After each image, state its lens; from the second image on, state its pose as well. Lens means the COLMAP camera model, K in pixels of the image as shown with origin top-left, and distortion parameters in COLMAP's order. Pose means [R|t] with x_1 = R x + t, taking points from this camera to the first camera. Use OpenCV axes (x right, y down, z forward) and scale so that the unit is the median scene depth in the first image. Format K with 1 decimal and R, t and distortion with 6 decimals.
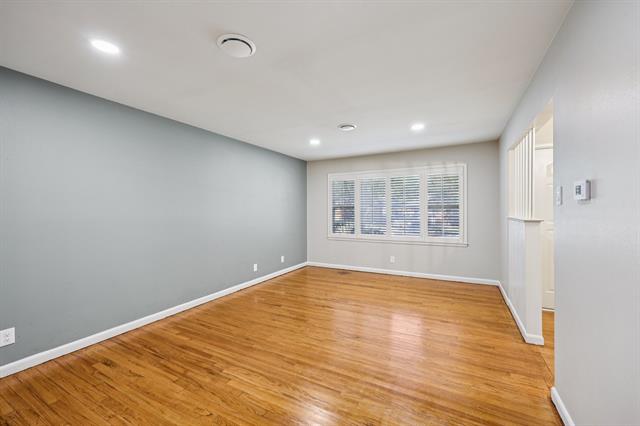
lens RADIAL K [[262.7, 0, 323.3], [0, 262.7, 212.8], [0, 0, 1]] dist [0.001338, -0.000521]
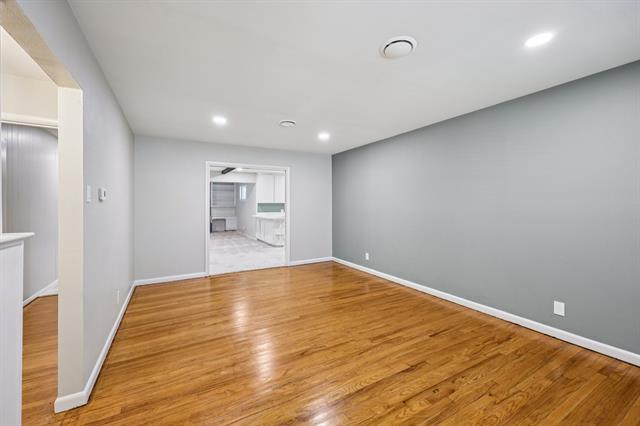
lens RADIAL K [[262.7, 0, 316.6], [0, 262.7, 209.7], [0, 0, 1]] dist [0.001338, -0.000521]
pose [[-0.553860, 0.023749, -0.832271, 0.615328], [-0.000947, 0.999575, 0.029153, -0.015098], [0.832609, 0.016935, -0.553602, 1.150715]]
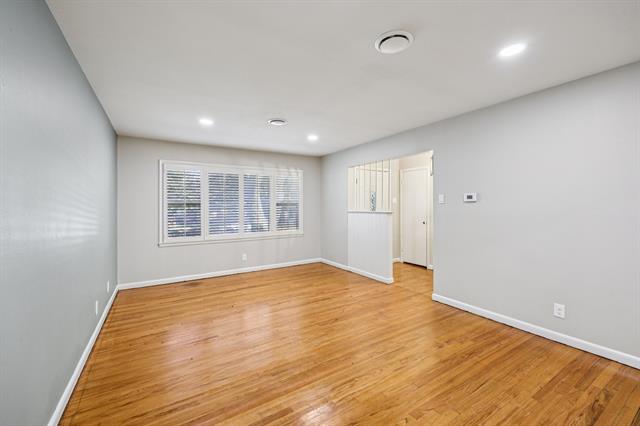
lens RADIAL K [[262.7, 0, 324.3], [0, 262.7, 206.7], [0, 0, 1]] dist [0.001338, -0.000521]
pose [[0.493840, 0.002091, 0.869550, -0.669375], [0.013096, 0.999866, -0.009842, 0.001572], [-0.869454, 0.016248, 0.493746, 0.370069]]
